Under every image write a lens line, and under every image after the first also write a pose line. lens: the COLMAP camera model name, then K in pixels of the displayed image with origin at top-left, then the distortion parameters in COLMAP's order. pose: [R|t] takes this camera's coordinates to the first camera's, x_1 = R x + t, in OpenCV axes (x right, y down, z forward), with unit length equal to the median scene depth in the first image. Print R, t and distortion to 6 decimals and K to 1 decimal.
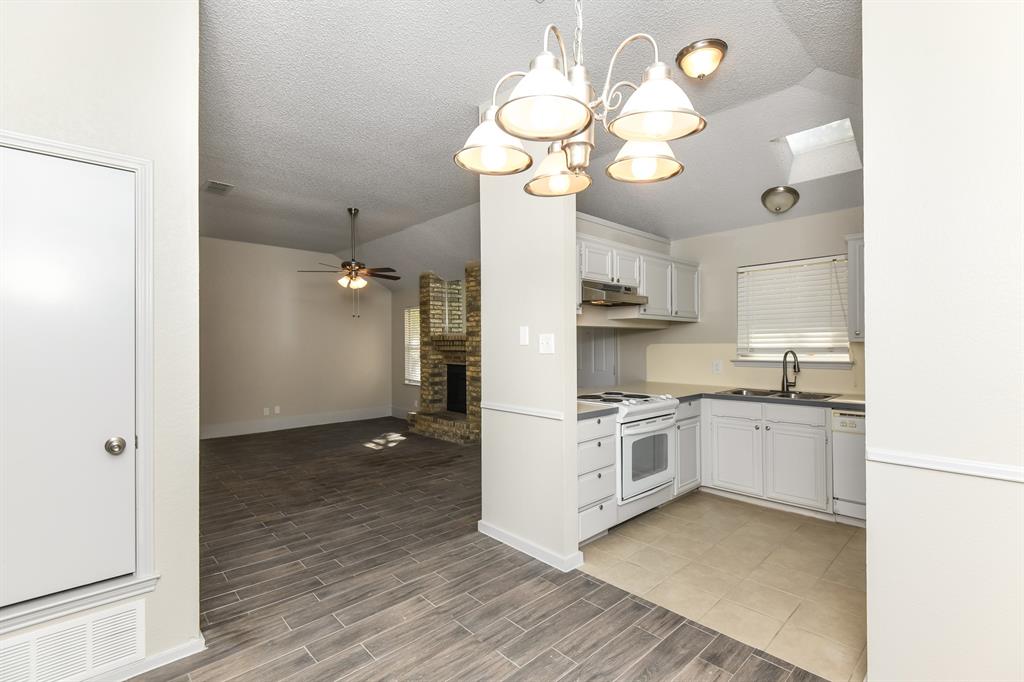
lens RADIAL K [[460.1, 0, 514.5], [0, 460.1, 341.6], [0, 0, 1]] dist [0.032763, -0.024786]
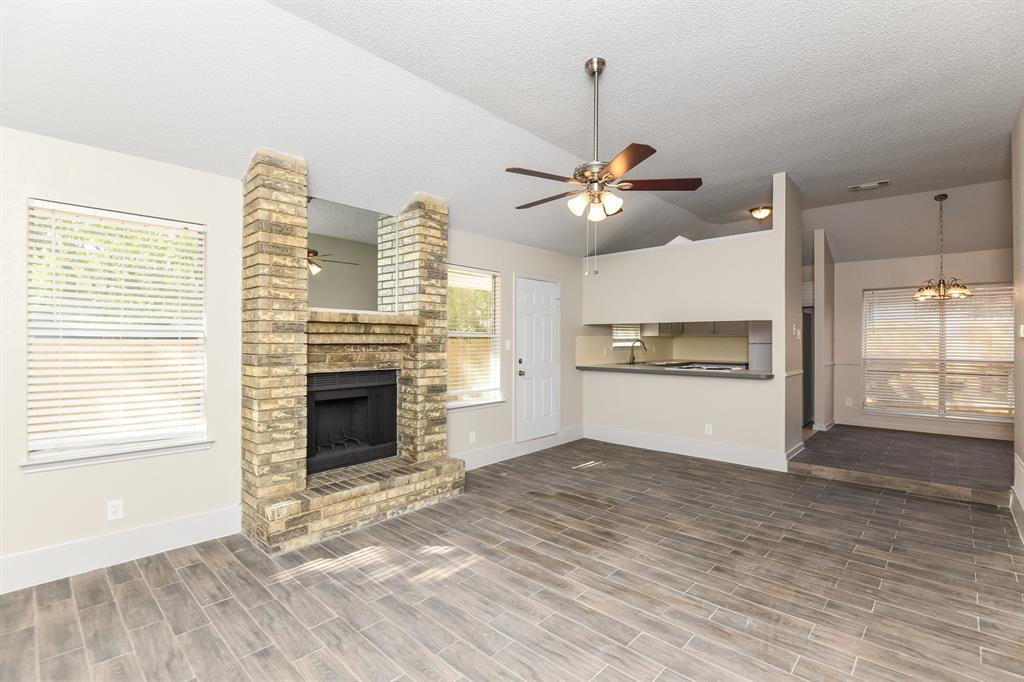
lens RADIAL K [[460.1, 0, 514.5], [0, 460.1, 341.6], [0, 0, 1]] dist [0.032763, -0.024786]
pose [[-0.068859, 0.005208, 0.997613, -0.699984], [-0.003980, 0.999977, -0.005495, 0.020623], [-0.997618, -0.004349, -0.068837, 0.927854]]
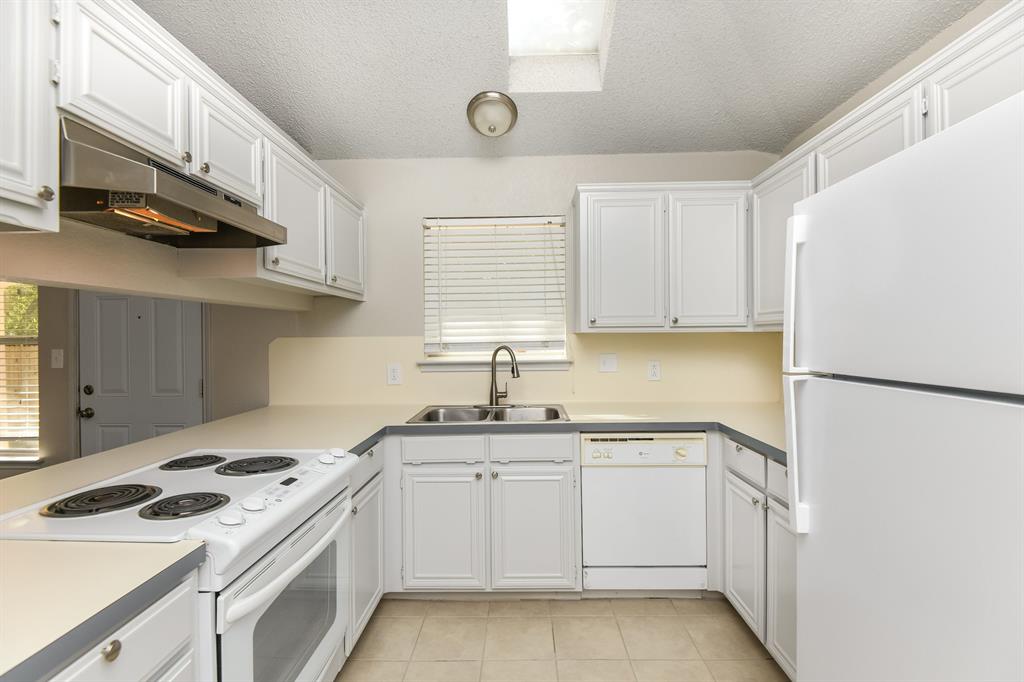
lens RADIAL K [[464.2, 0, 514.2], [0, 464.2, 335.8], [0, 0, 1]] dist [0.027564, -0.026054]
pose [[0.700470, -0.000518, 0.713682, 0.068001], [0.002560, 0.999995, -0.001787, 0.003327], [-0.713677, 0.003079, 0.700468, 0.292028]]
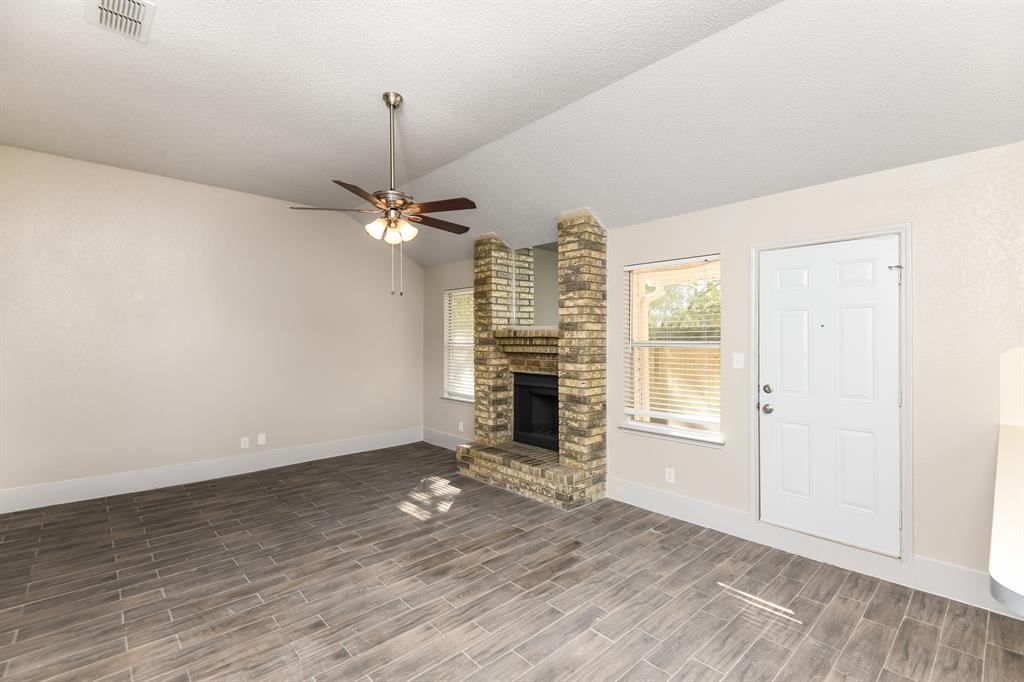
lens RADIAL K [[456.4, 0, 513.7], [0, 456.4, 335.9], [0, 0, 1]] dist [0.030264, -0.000462]
pose [[0.999987, 0.003854, 0.003286, -0.170297], [-0.003846, 0.999989, -0.002668, -0.002901], [-0.003296, 0.002656, 0.999991, 0.377658]]
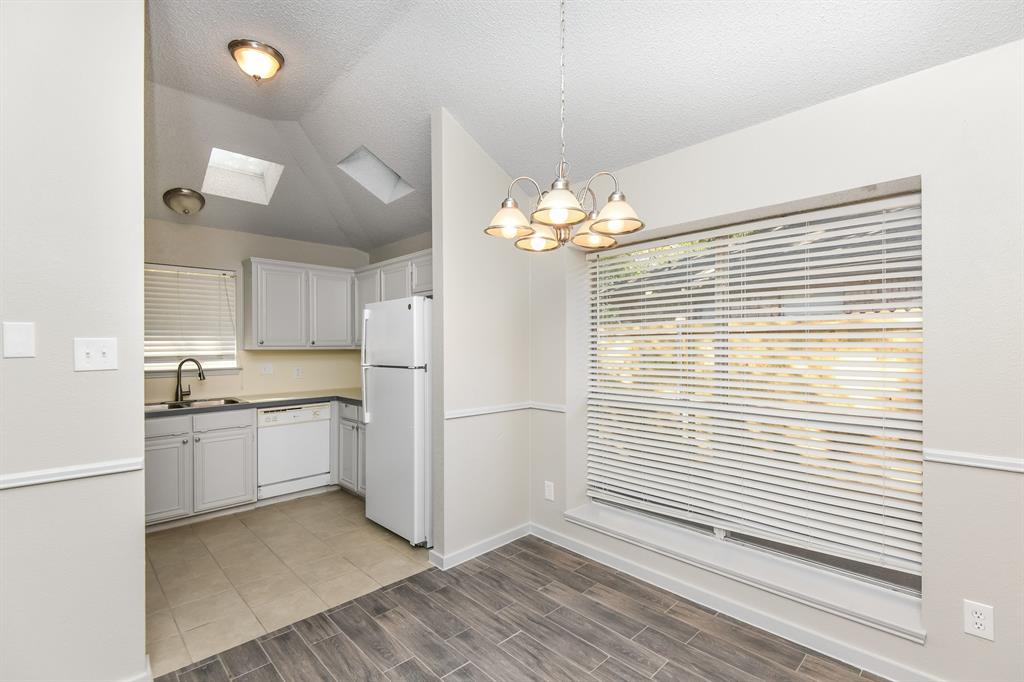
lens RADIAL K [[459.6, 0, 519.1], [0, 459.6, 346.4], [0, 0, 1]] dist [0.033150, -0.024947]
pose [[-0.008814, 0.000552, 0.999961, -0.222808], [-0.000142, 1.000000, -0.000553, -0.003609], [-0.999961, -0.000147, -0.008814, 0.179268]]
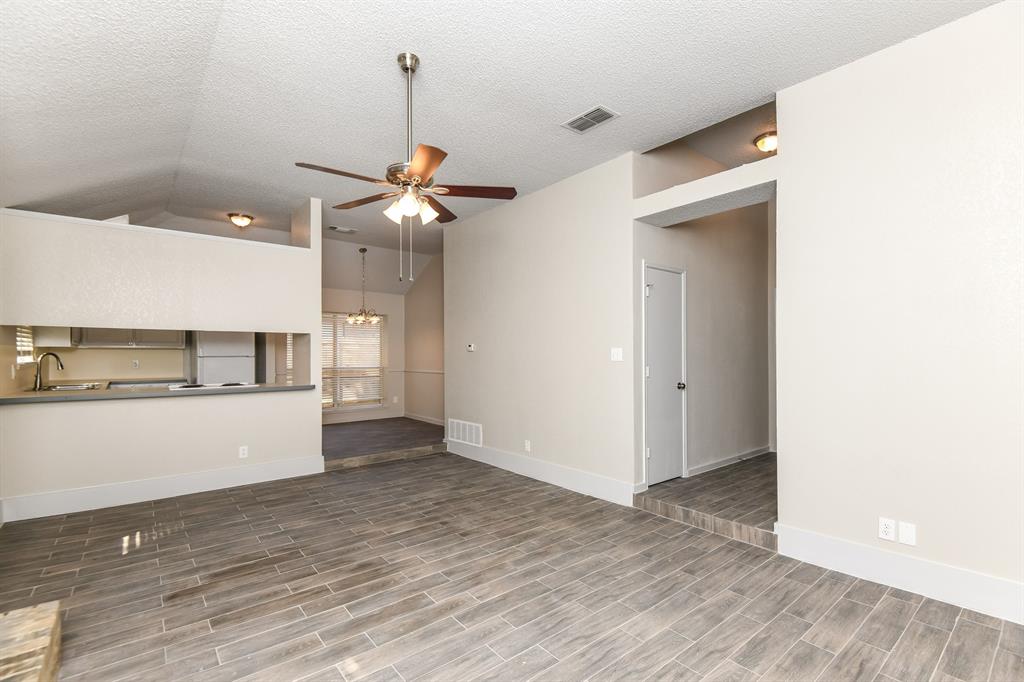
lens RADIAL K [[466.6, 0, 512.2], [0, 466.6, 352.0], [0, 0, 1]] dist [0.001868, -0.000119]
pose [[-0.997312, 0.011029, 0.072435, -0.403652], [0.010404, 0.999905, -0.009009, 0.022766], [-0.072528, -0.008231, -0.997332, 1.219371]]
